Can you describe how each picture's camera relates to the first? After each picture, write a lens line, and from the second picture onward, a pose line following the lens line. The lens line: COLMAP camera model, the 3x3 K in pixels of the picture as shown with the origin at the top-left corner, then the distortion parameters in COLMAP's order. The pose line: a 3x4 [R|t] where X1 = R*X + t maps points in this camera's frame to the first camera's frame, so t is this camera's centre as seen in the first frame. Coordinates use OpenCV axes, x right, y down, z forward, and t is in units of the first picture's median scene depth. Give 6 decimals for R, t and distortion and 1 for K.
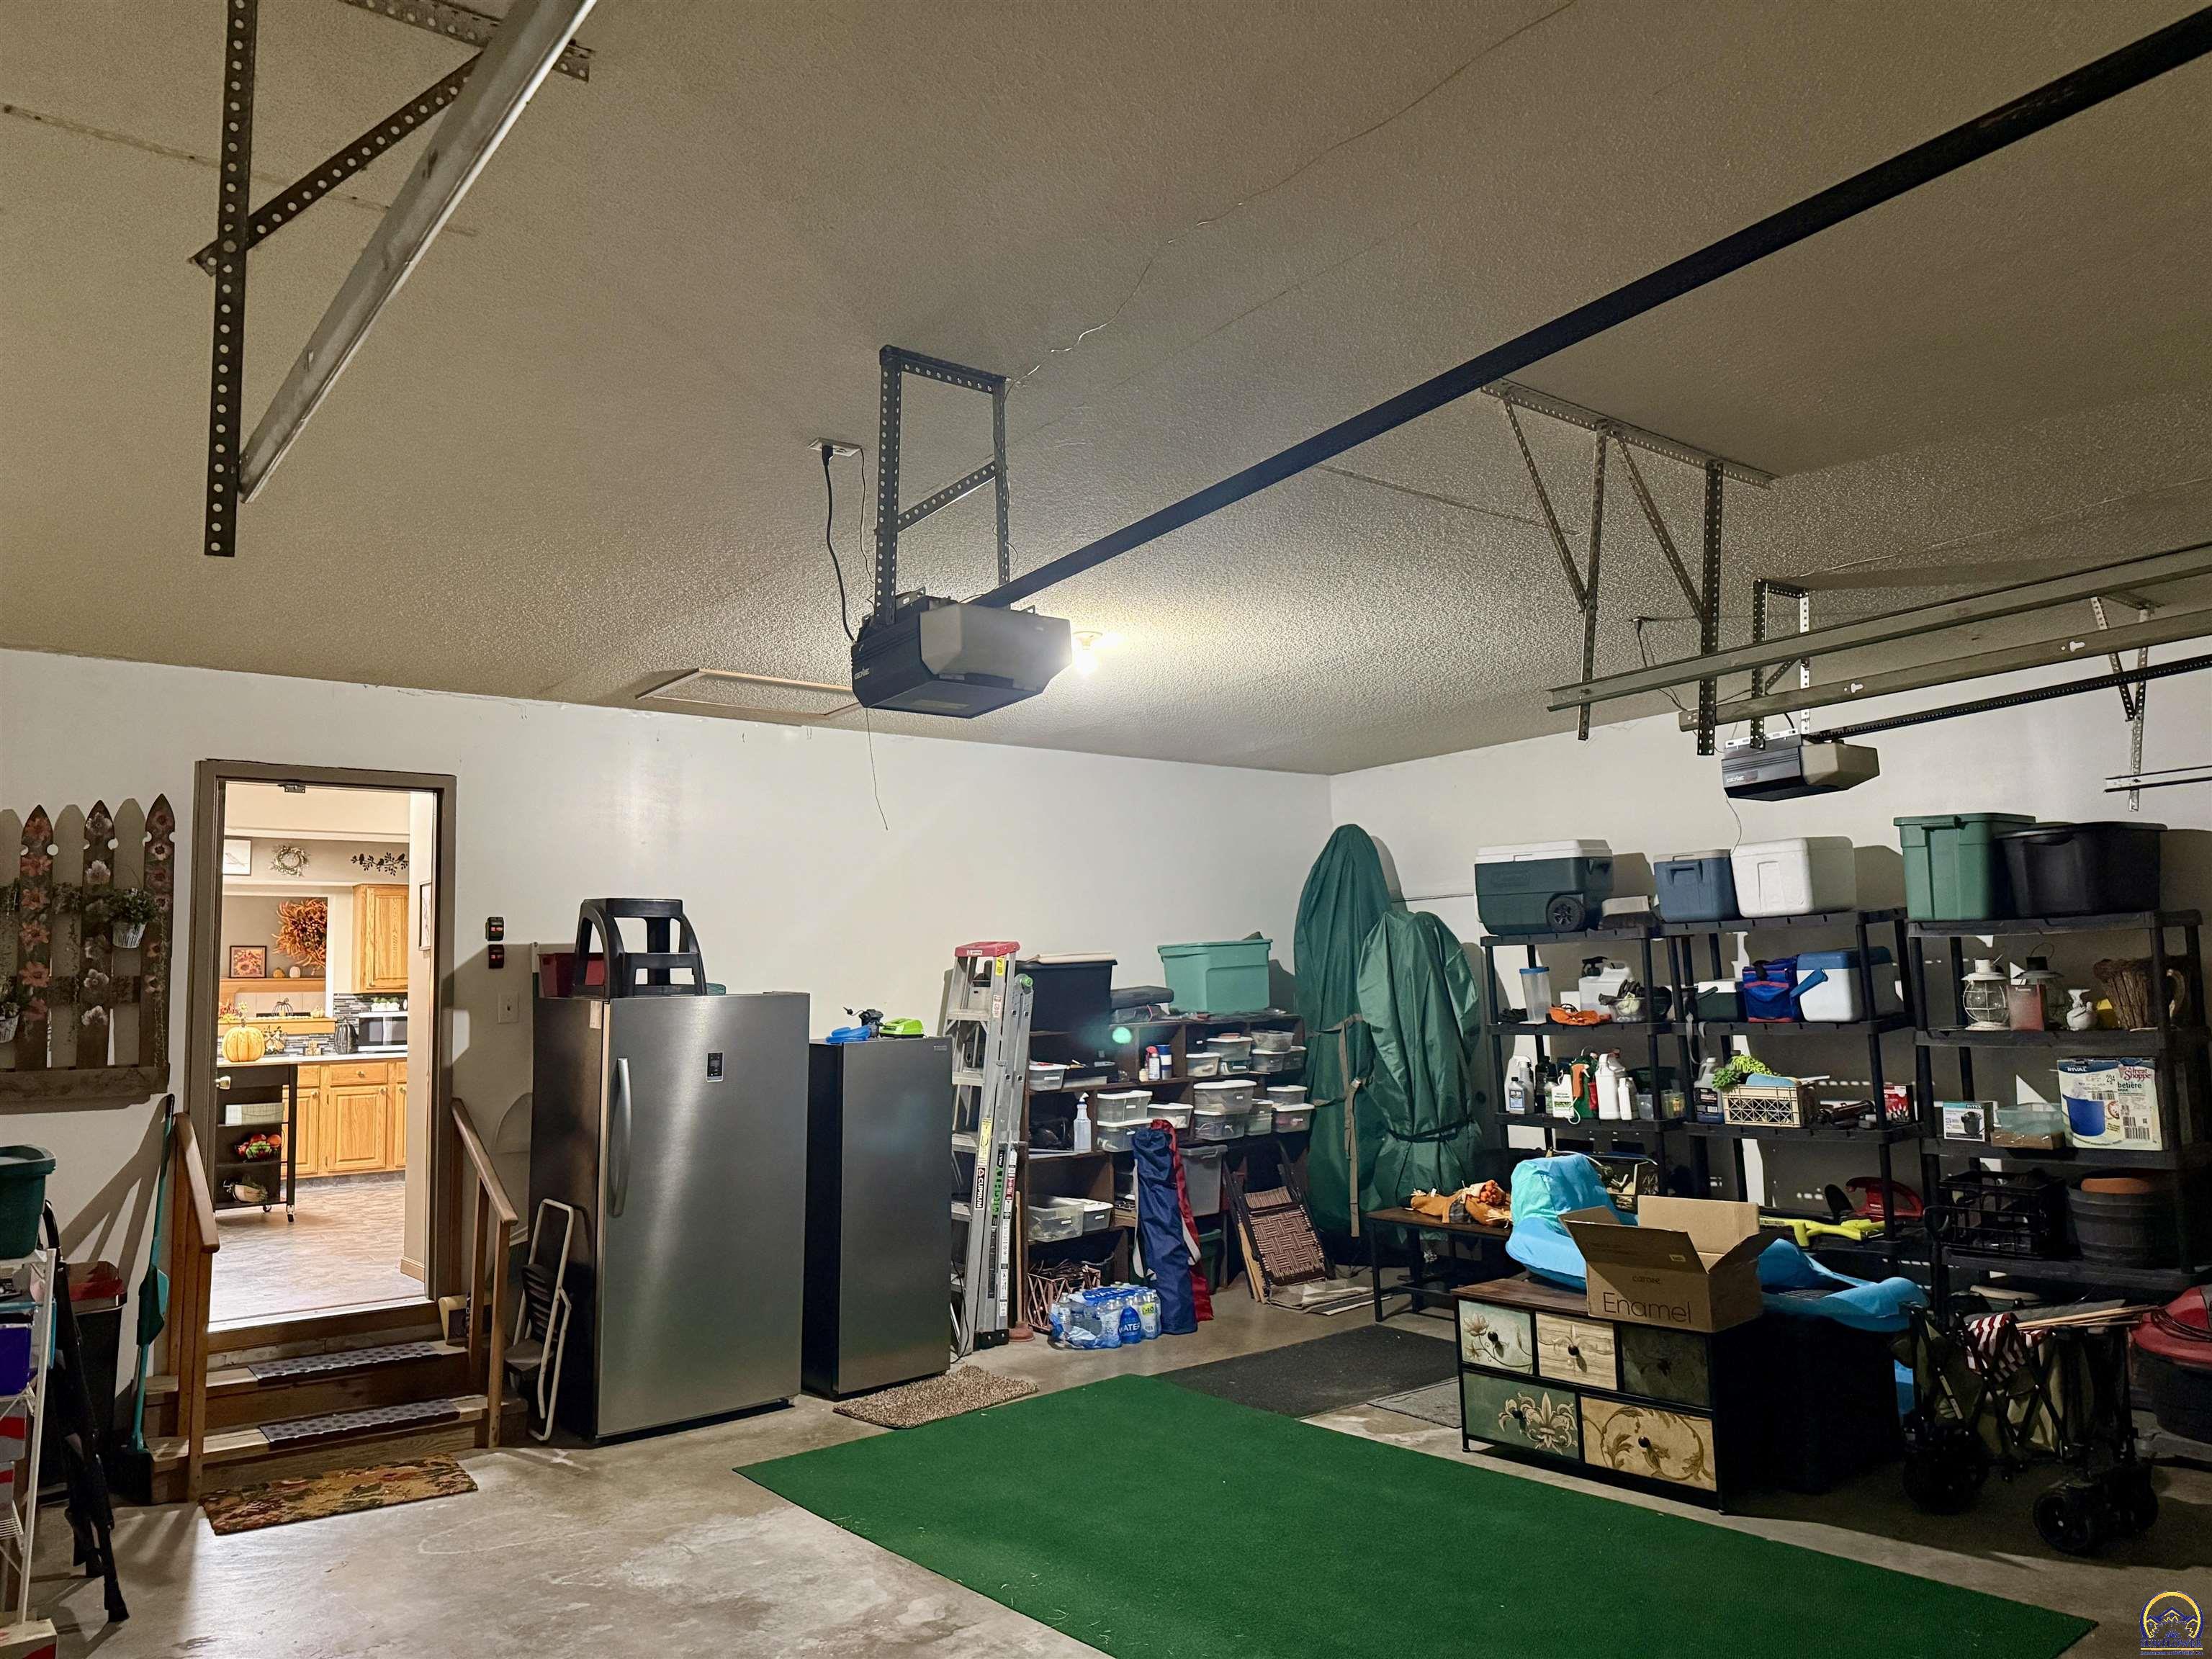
lens RADIAL K [[1571.7, 0, 1093.3], [0, 1571.7, 830.6], [0, 0, 1]] dist [0.078183, -0.094231]
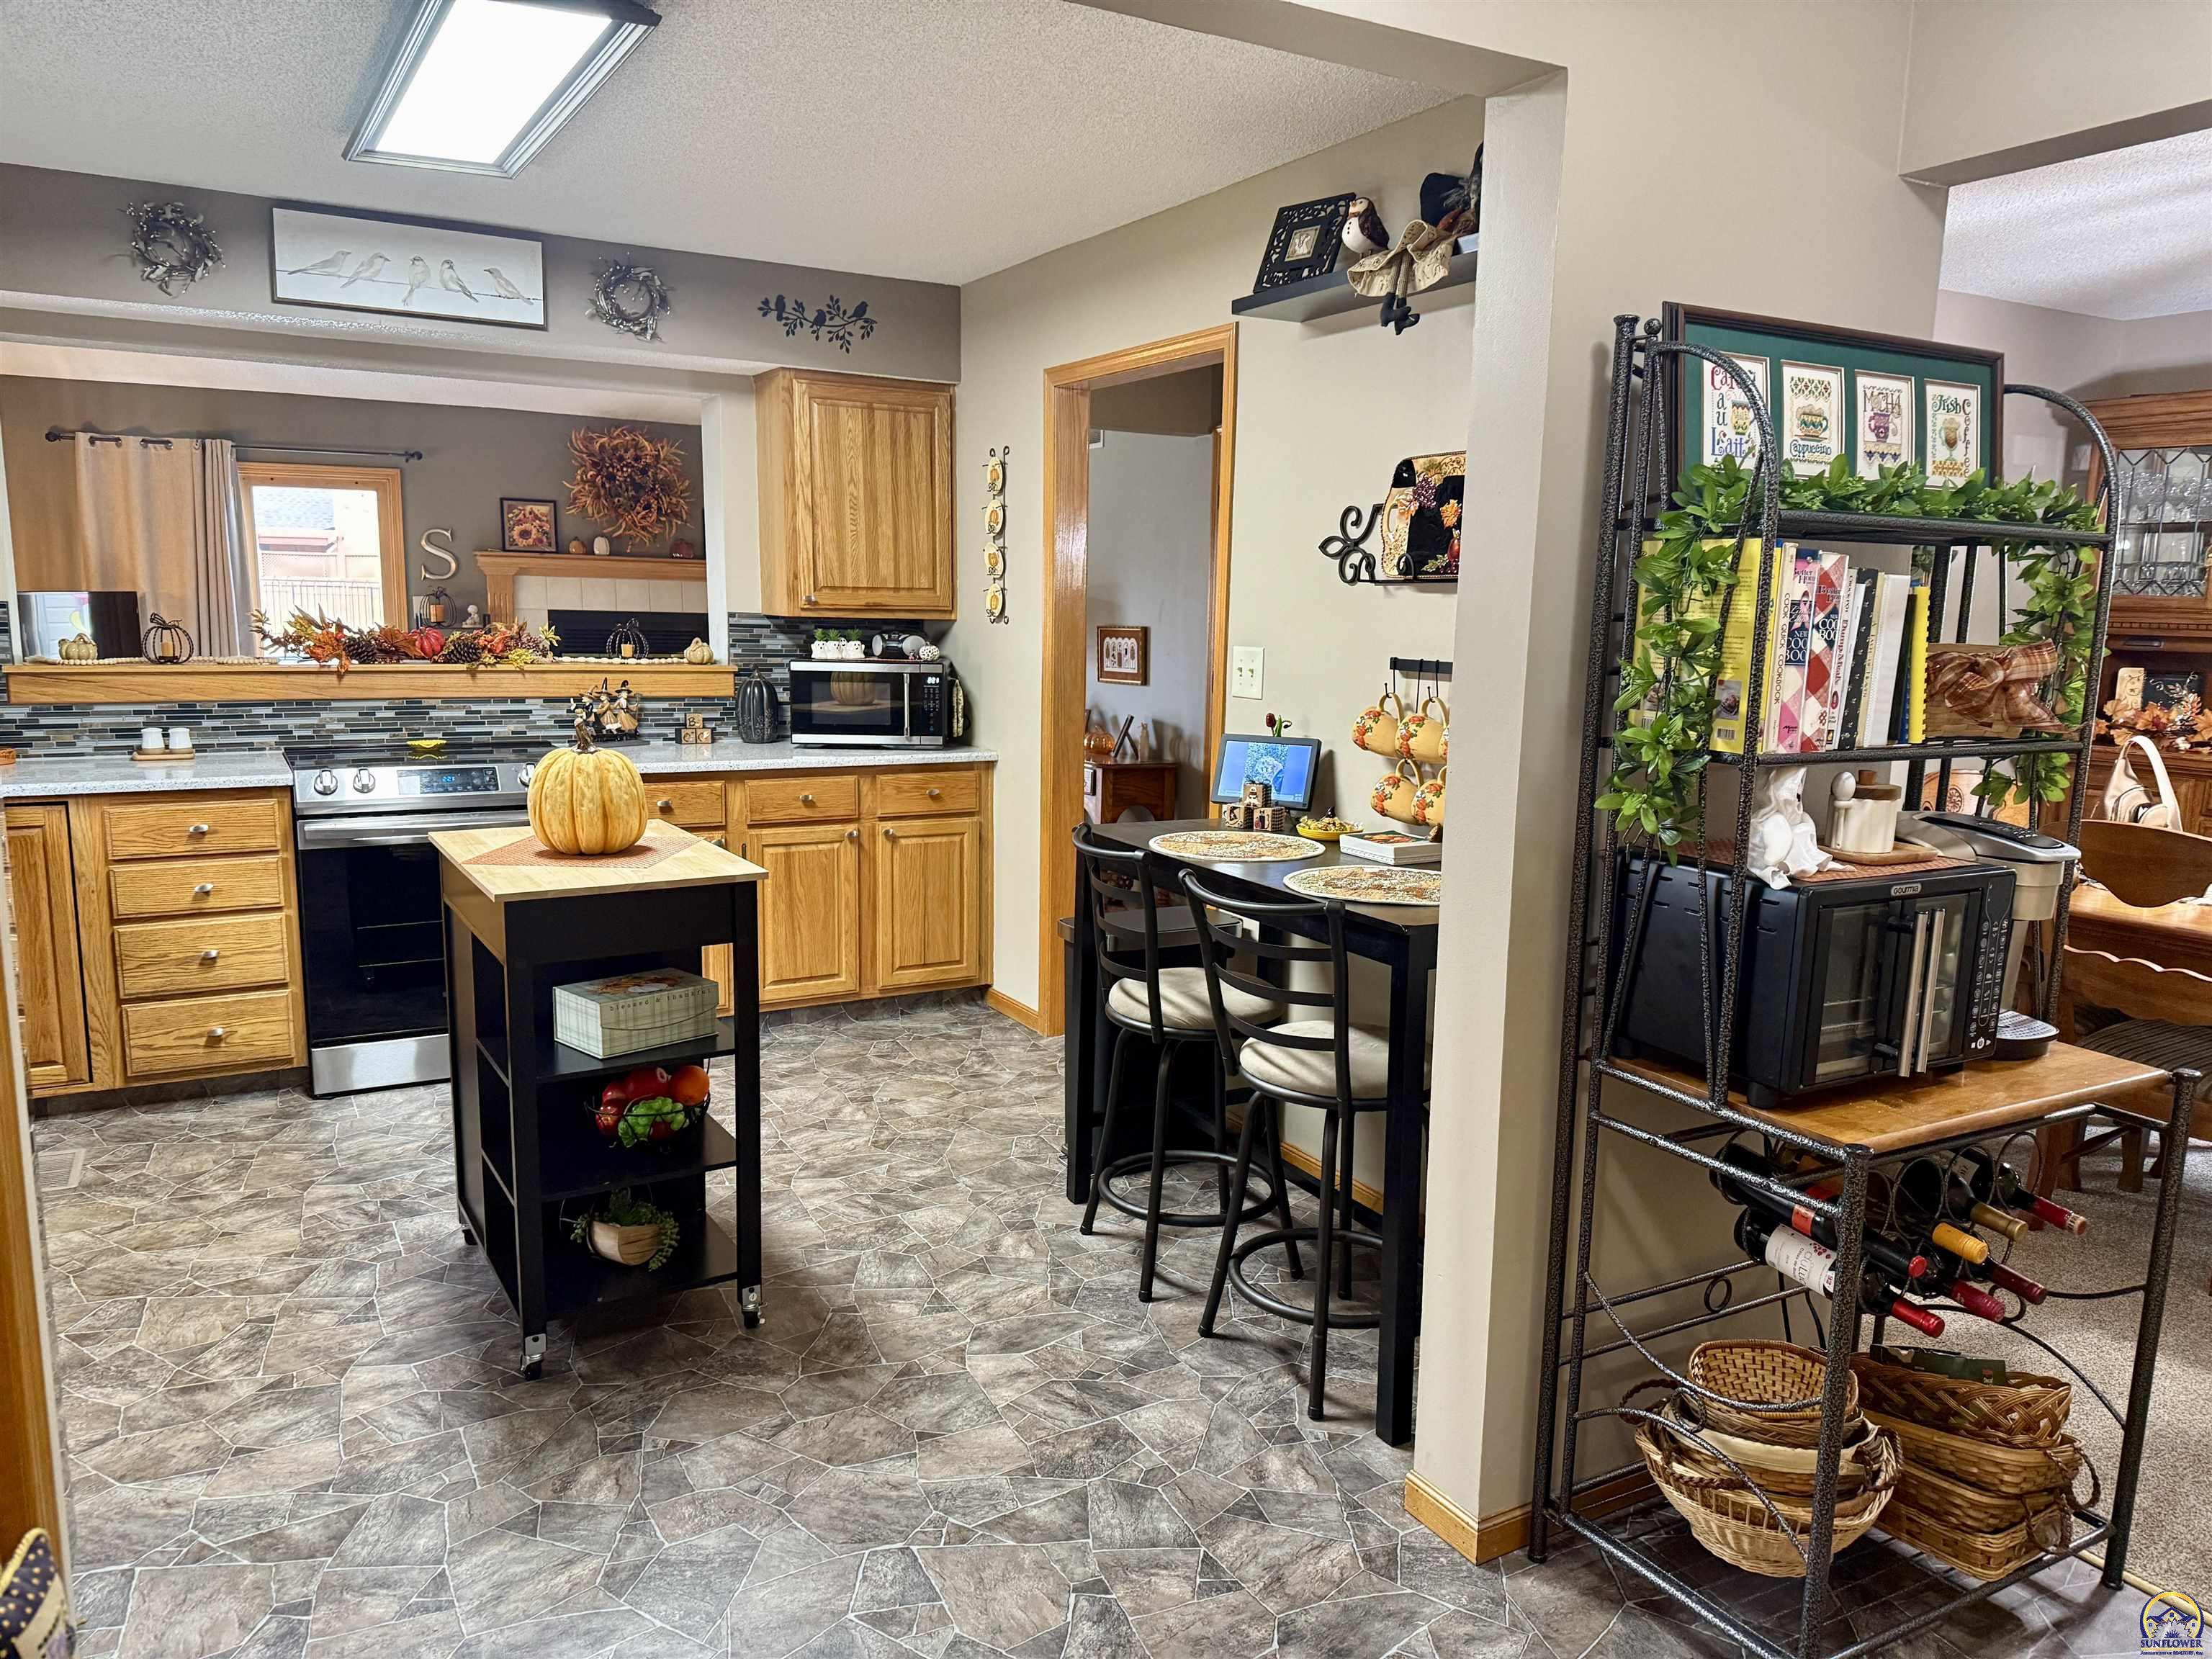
lens RADIAL K [[1571.7, 0, 1119.3], [0, 1571.7, 829.1], [0, 0, 1]] dist [0.078183, -0.094231]
pose [[0.991525, 0.060922, -0.114743, -0.309815], [-0.029301, 0.965340, 0.259345, 0.040183], [0.126566, -0.253785, 0.958944, 0.560145]]
